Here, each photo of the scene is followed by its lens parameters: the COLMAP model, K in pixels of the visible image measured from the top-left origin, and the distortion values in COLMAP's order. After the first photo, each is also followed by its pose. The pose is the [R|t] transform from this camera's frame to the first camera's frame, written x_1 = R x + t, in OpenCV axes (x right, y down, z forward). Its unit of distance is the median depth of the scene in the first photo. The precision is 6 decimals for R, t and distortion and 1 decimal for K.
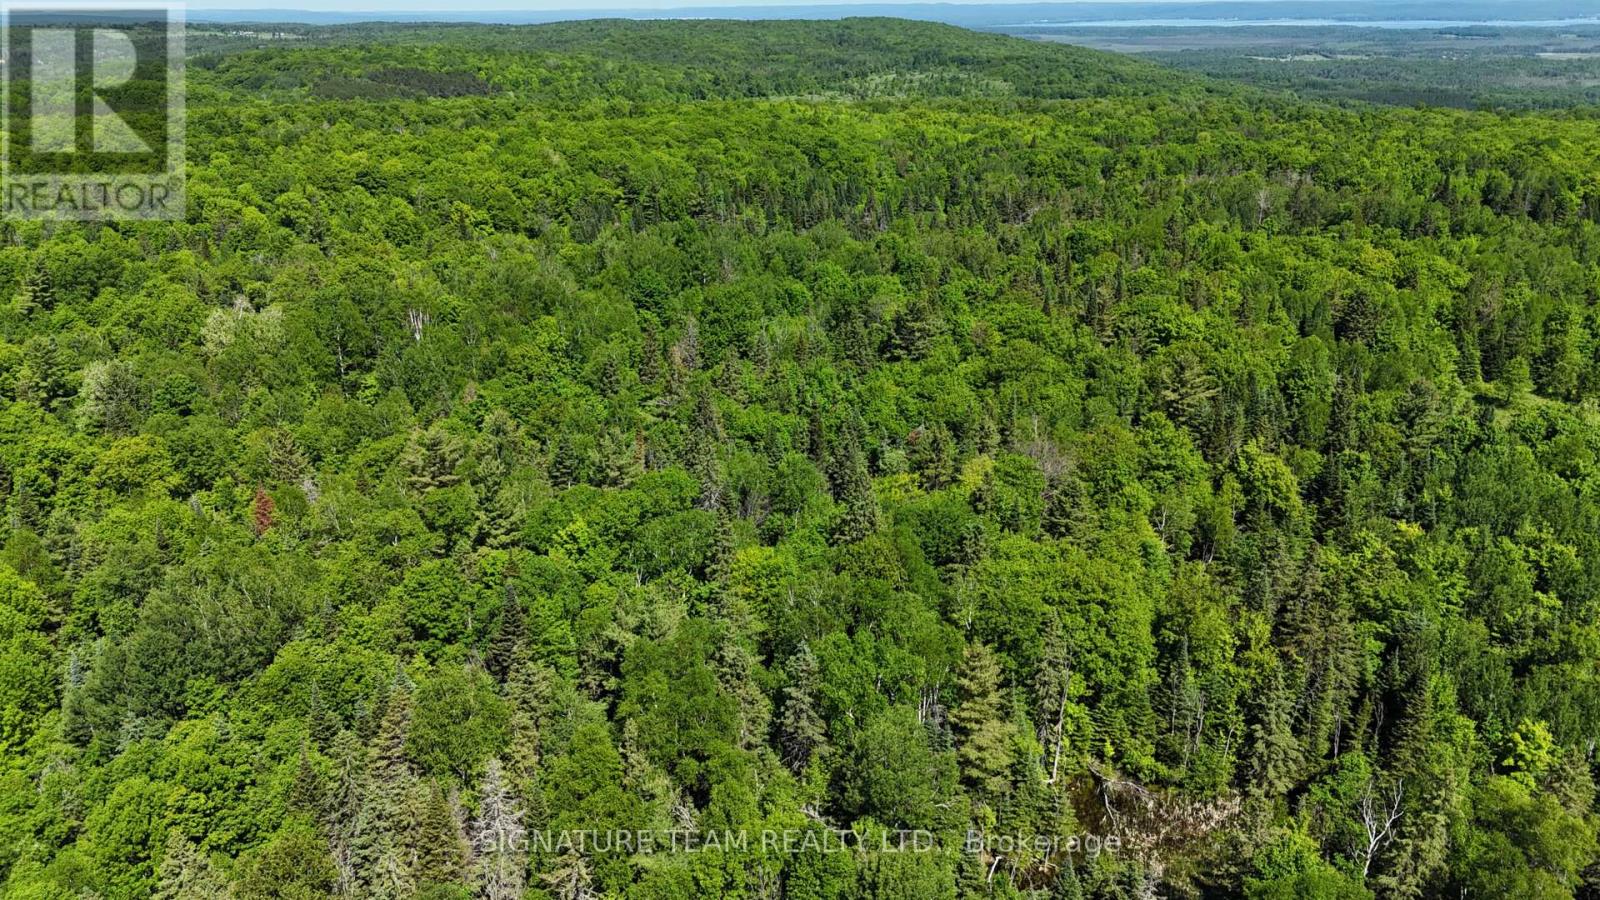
lens RADIAL K [[1177.3, 0, 800.0], [0, 1177.3, 450.0], [0, 0, 1]] dist [0.067596, -0.058151]
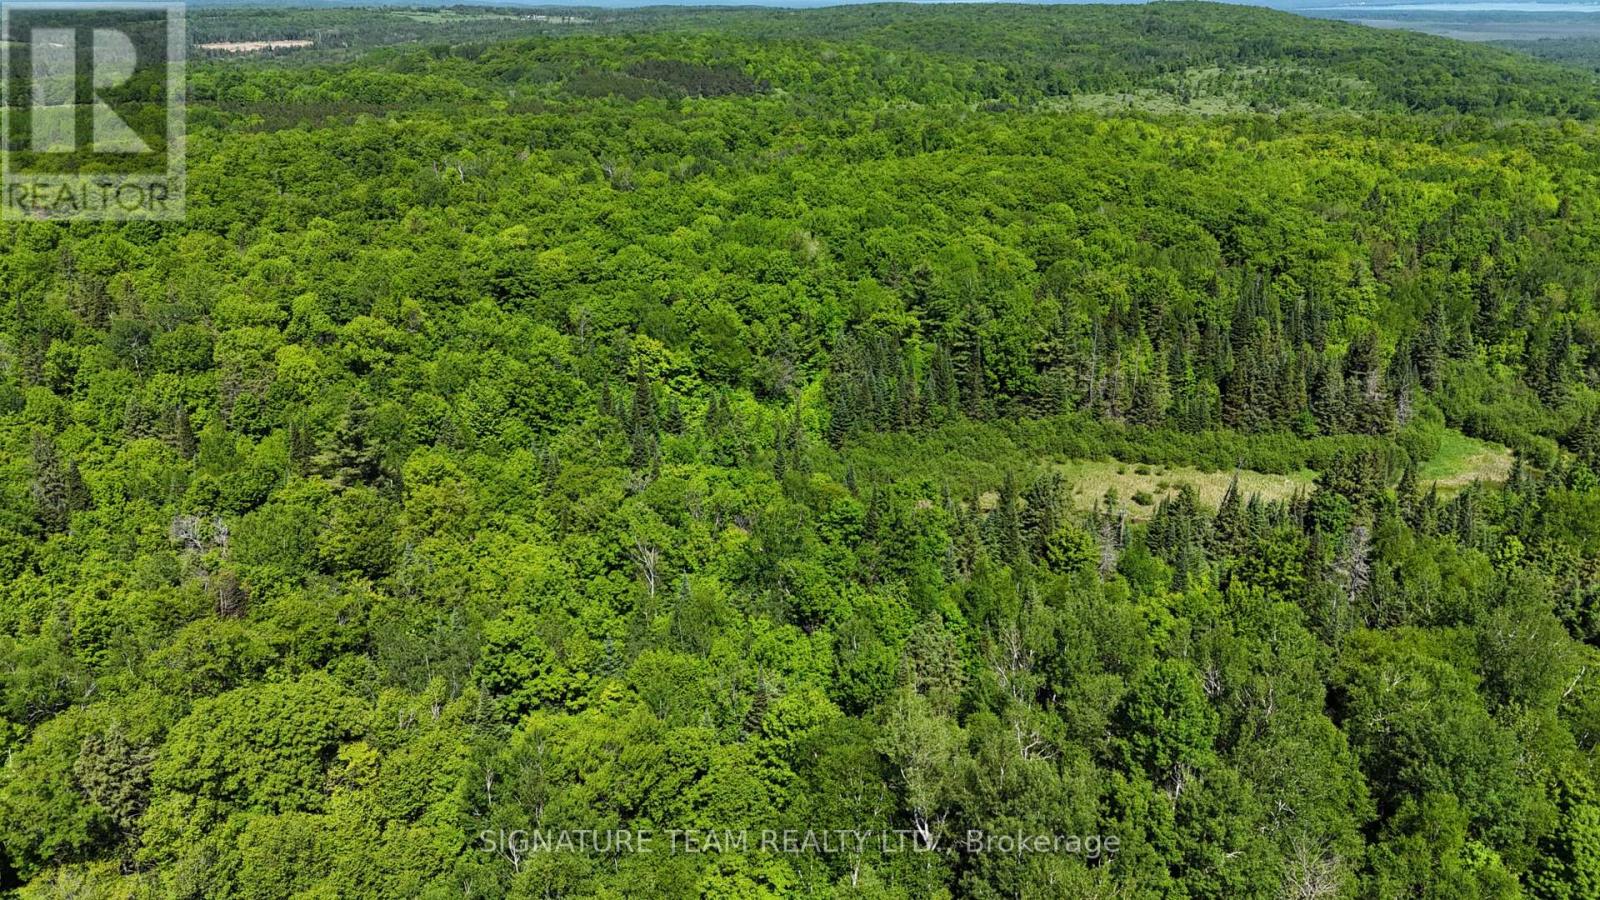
lens RADIAL K [[1177.3, 0, 800.0], [0, 1177.3, 450.0], [0, 0, 1]] dist [0.067596, -0.058151]
pose [[0.975961, 0.082504, -0.201724, -0.067590], [-0.079916, 0.996581, 0.020956, -0.127918], [0.202763, -0.004332, 0.979218, 0.333002]]
